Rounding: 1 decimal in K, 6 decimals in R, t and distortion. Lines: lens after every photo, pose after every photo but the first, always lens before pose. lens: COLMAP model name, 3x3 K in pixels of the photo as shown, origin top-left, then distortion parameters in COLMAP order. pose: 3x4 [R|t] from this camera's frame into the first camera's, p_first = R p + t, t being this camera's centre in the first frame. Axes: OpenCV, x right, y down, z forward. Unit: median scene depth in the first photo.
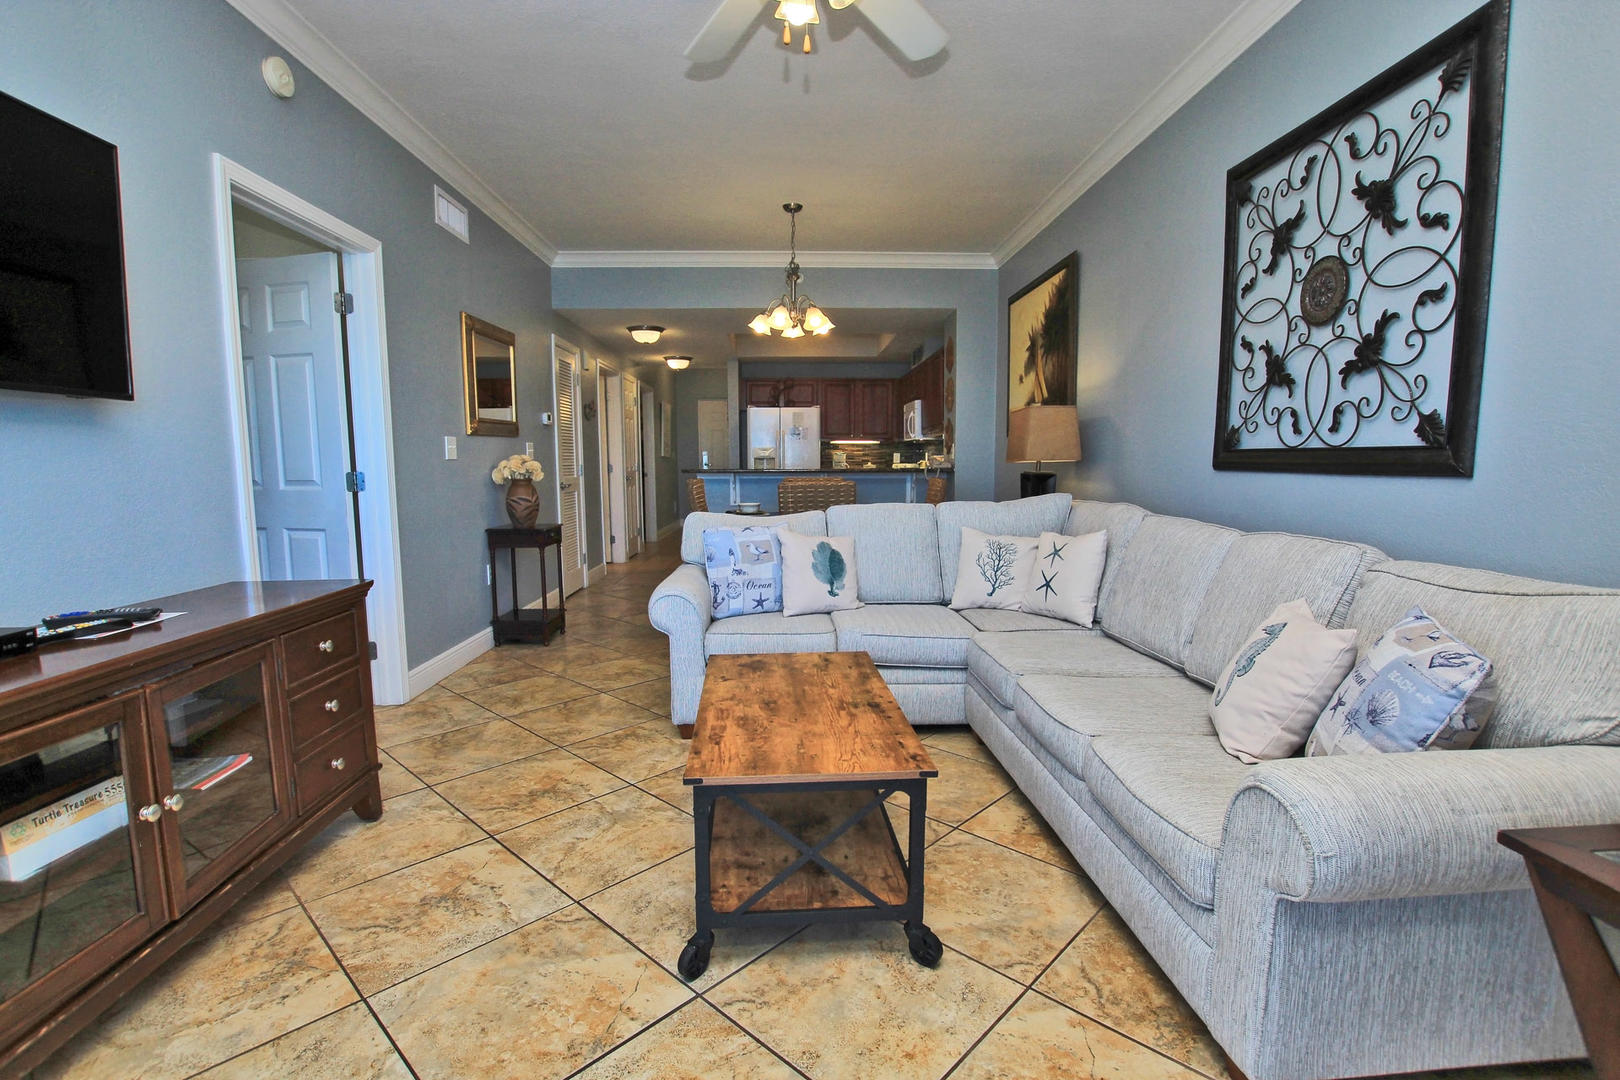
lens RADIAL K [[752.9, 0, 812.0], [0, 752.9, 546.1], [0, 0, 1]] dist [-0.034934, 0.006027]
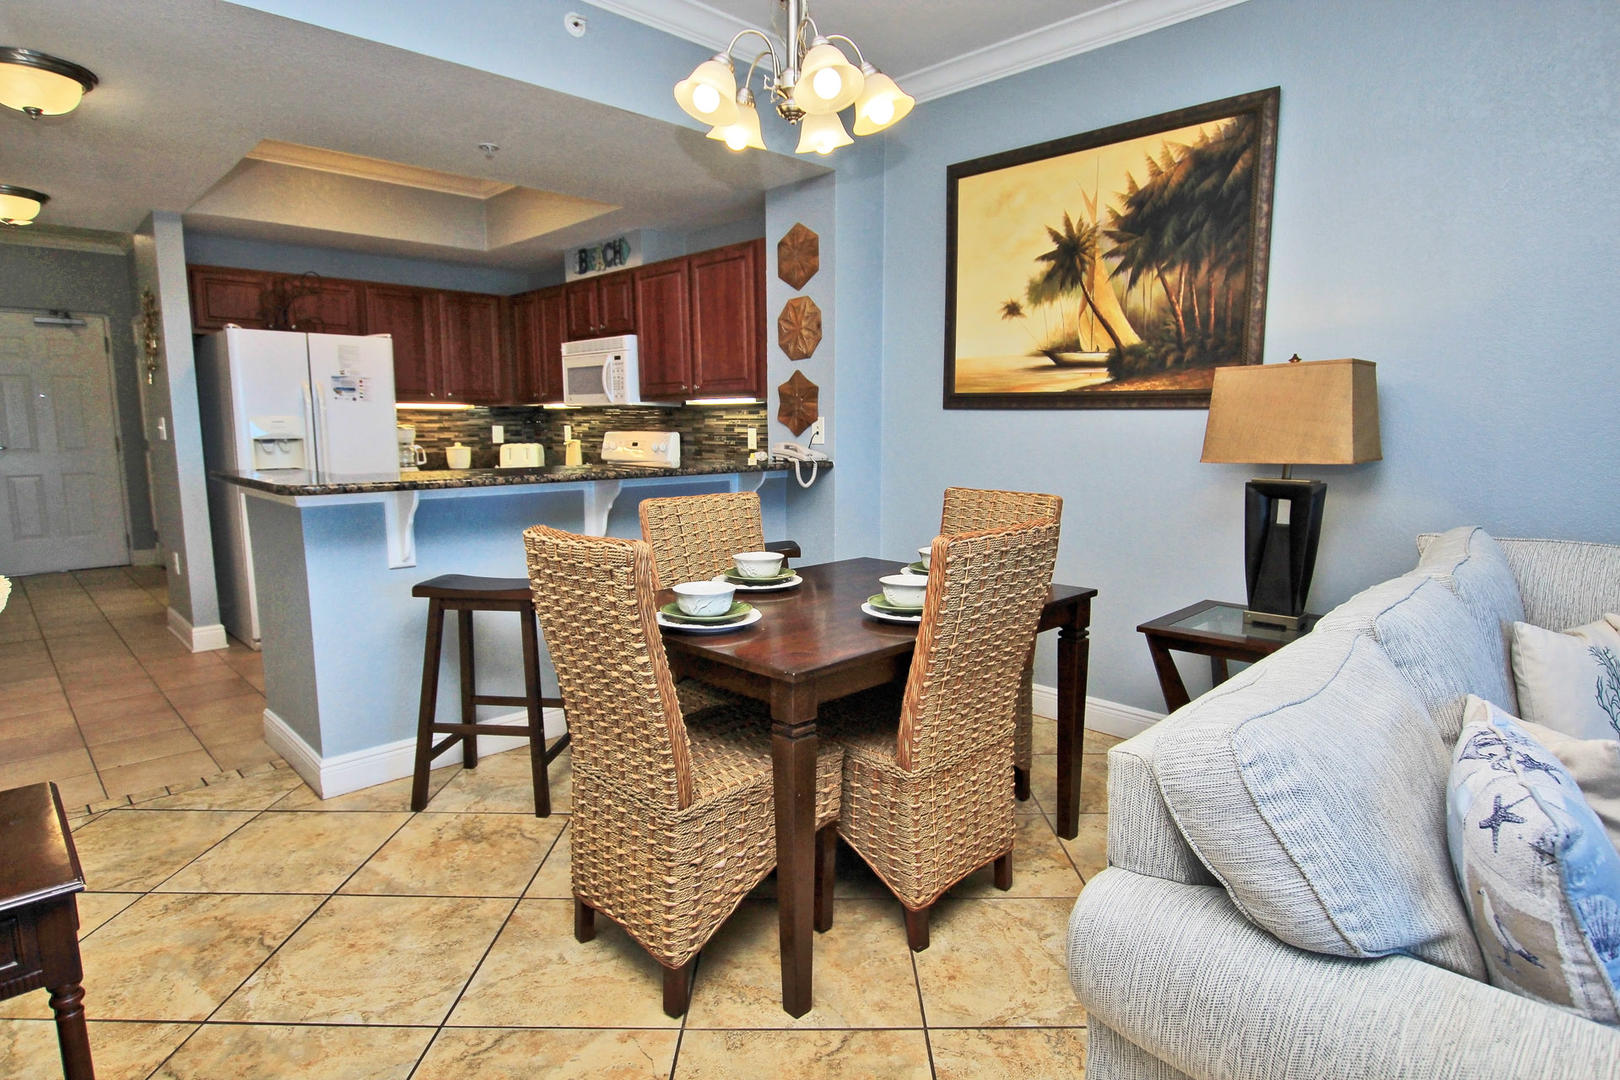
lens RADIAL K [[871.5, 0, 811.7], [0, 871.5, 545.6], [0, 0, 1]] dist [-0.030593, 0.006784]
pose [[0.732614, -0.091684, 0.674441, -0.669934], [0.075028, 0.995726, 0.053861, -0.193753], [-0.676496, 0.011143, 0.736362, 1.341391]]
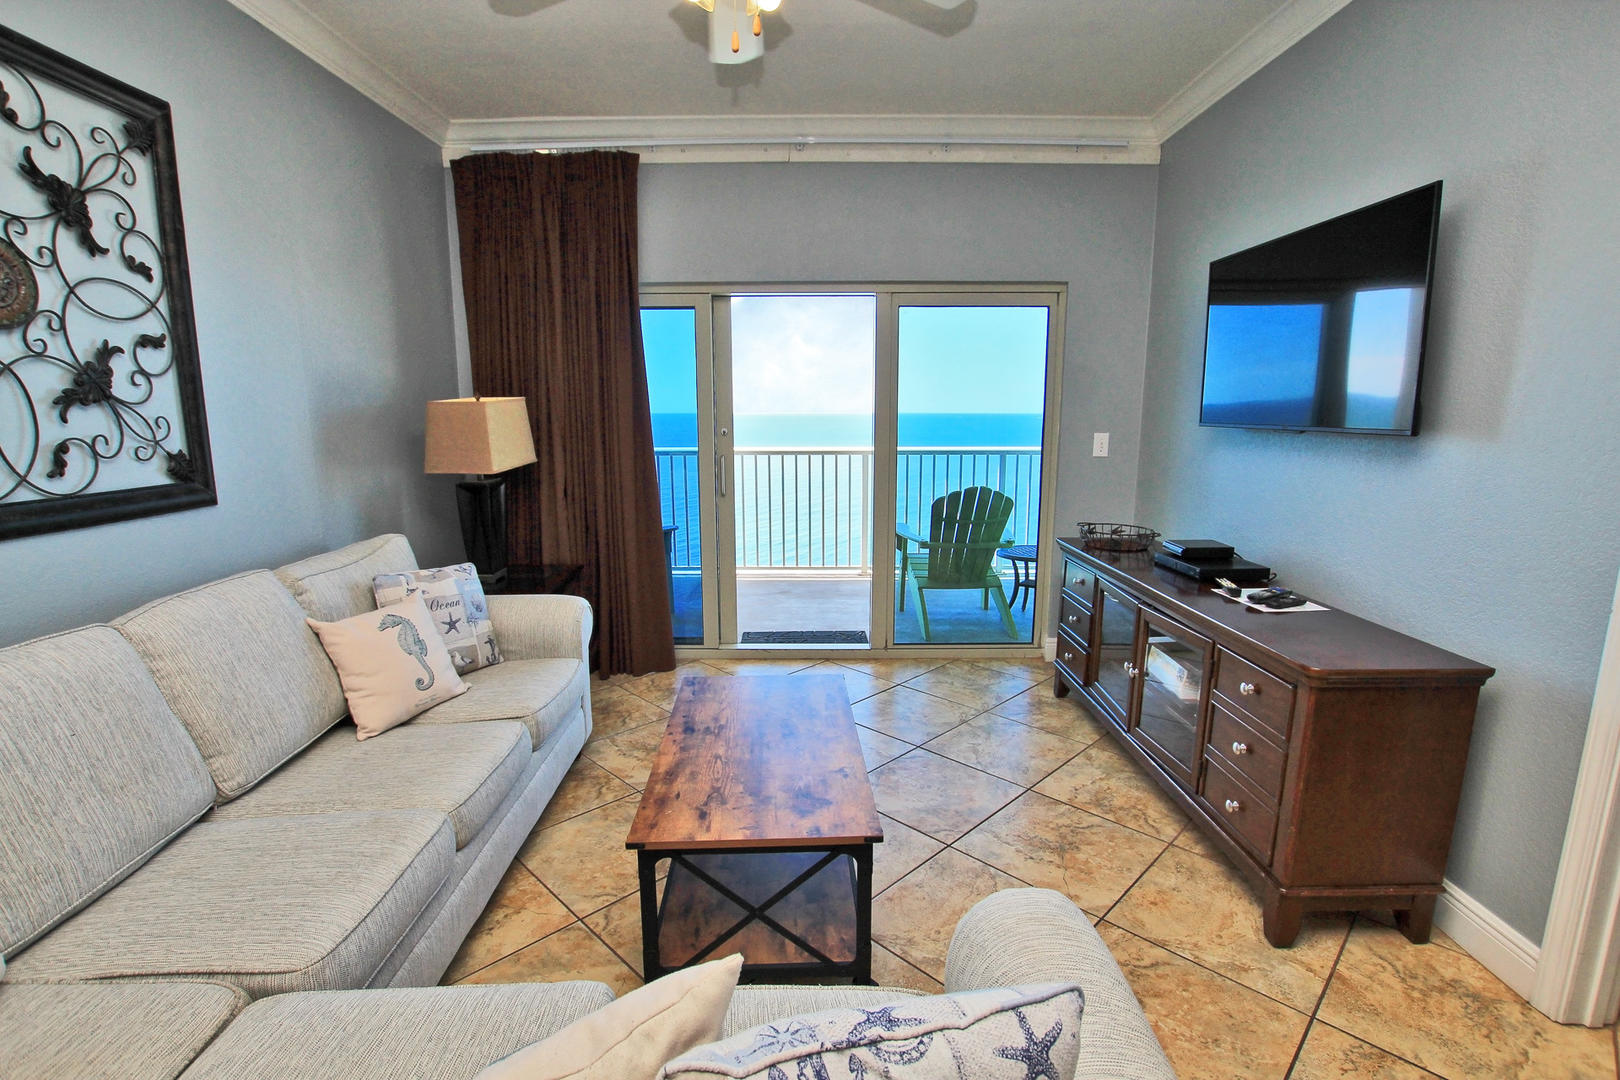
lens RADIAL K [[752.9, 0, 813.0], [0, 752.9, 544.6], [0, 0, 1]] dist [-0.034934, 0.006027]
pose [[-0.999410, -0.001830, 0.034300, -0.106037], [0.008177, 0.957196, 0.289324, -0.284257], [-0.033362, 0.289434, -0.956617, 1.628371]]
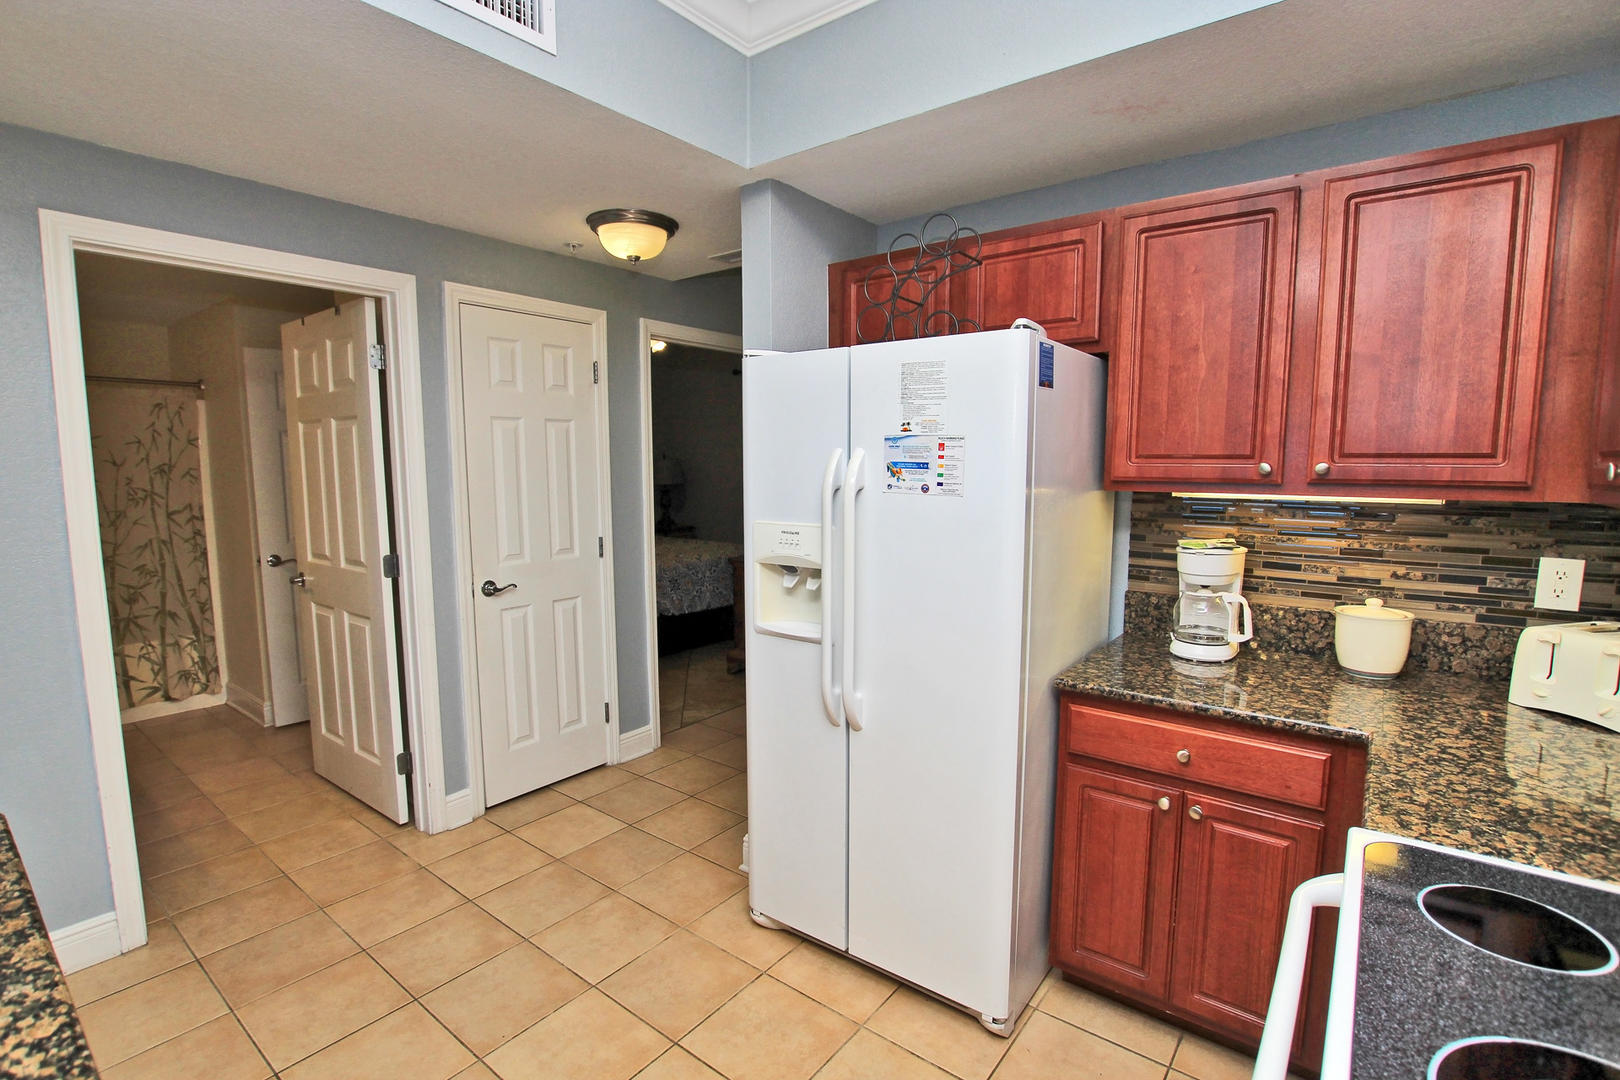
lens RADIAL K [[752.9, 0, 823.2], [0, 752.9, 558.8], [0, 0, 1]] dist [-0.034934, 0.006027]
pose [[0.766791, 0.076559, -0.637315, 0.343800], [-0.073444, 0.996806, 0.031379, -0.453942], [0.637681, 0.022746, 0.769964, 2.918112]]
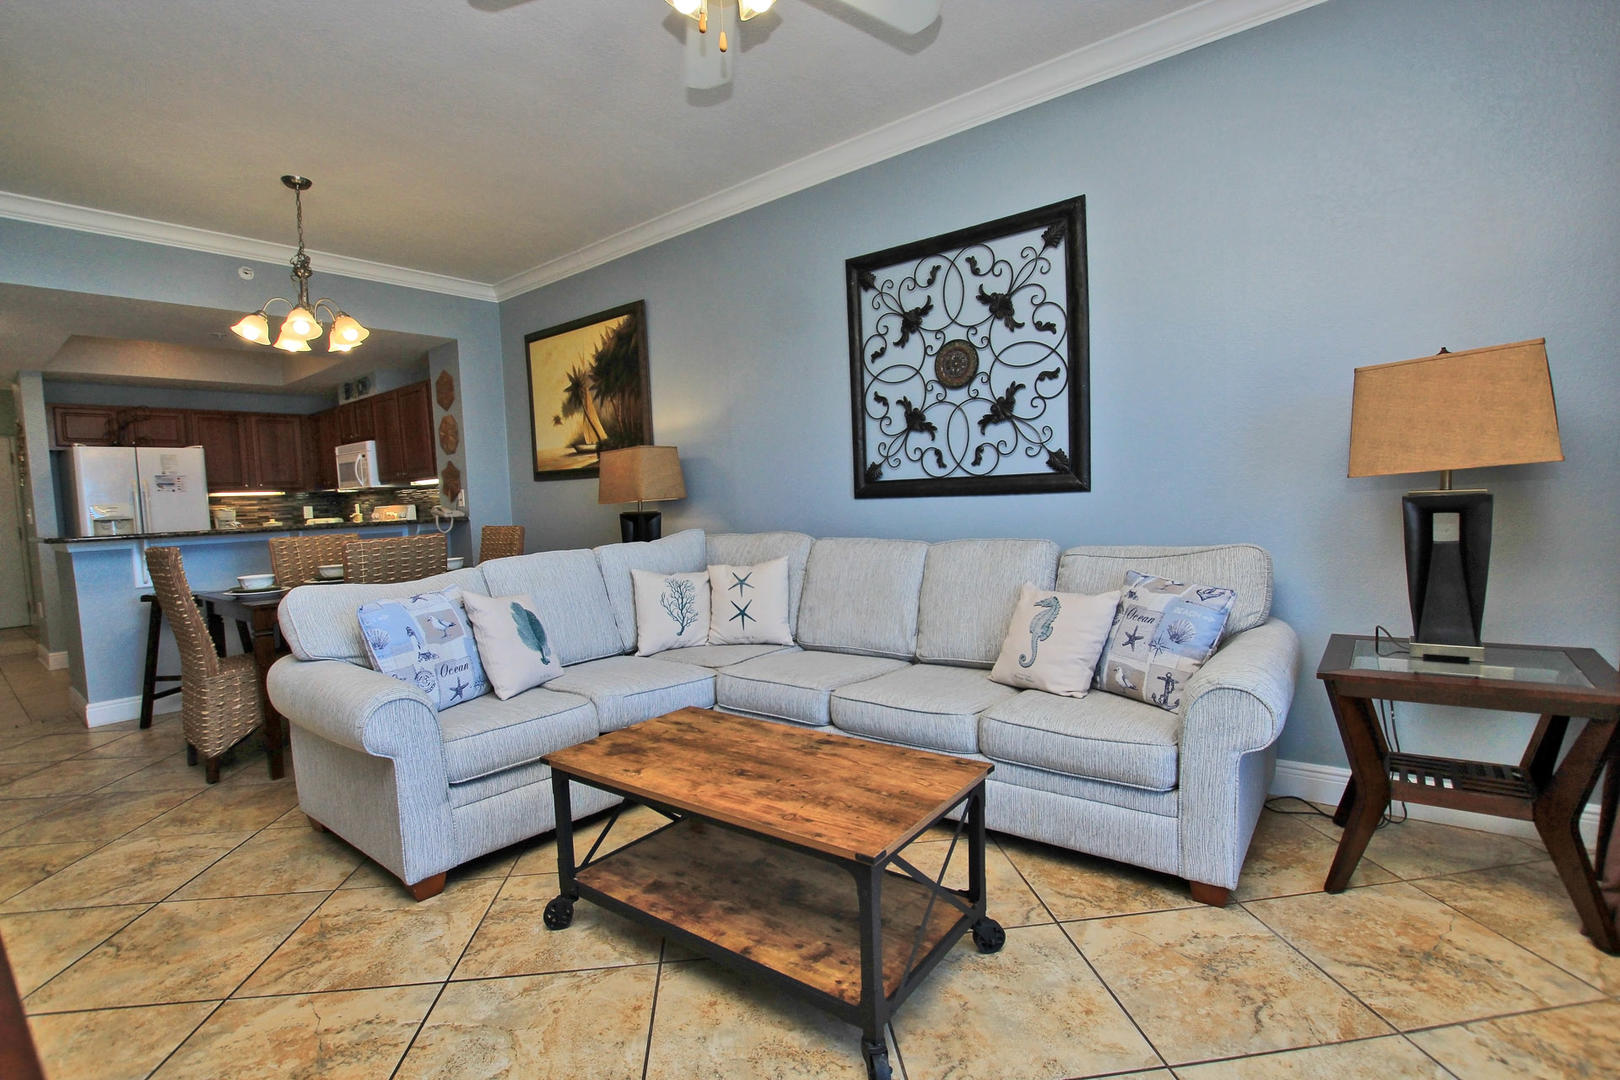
lens RADIAL K [[752.9, 0, 809.5], [0, 752.9, 545.7], [0, 0, 1]] dist [-0.034934, 0.006027]
pose [[0.653813, -0.073989, 0.753030, -0.543169], [0.123988, 0.992232, -0.010160, -0.026517], [-0.746428, 0.100009, 0.657908, 0.301975]]
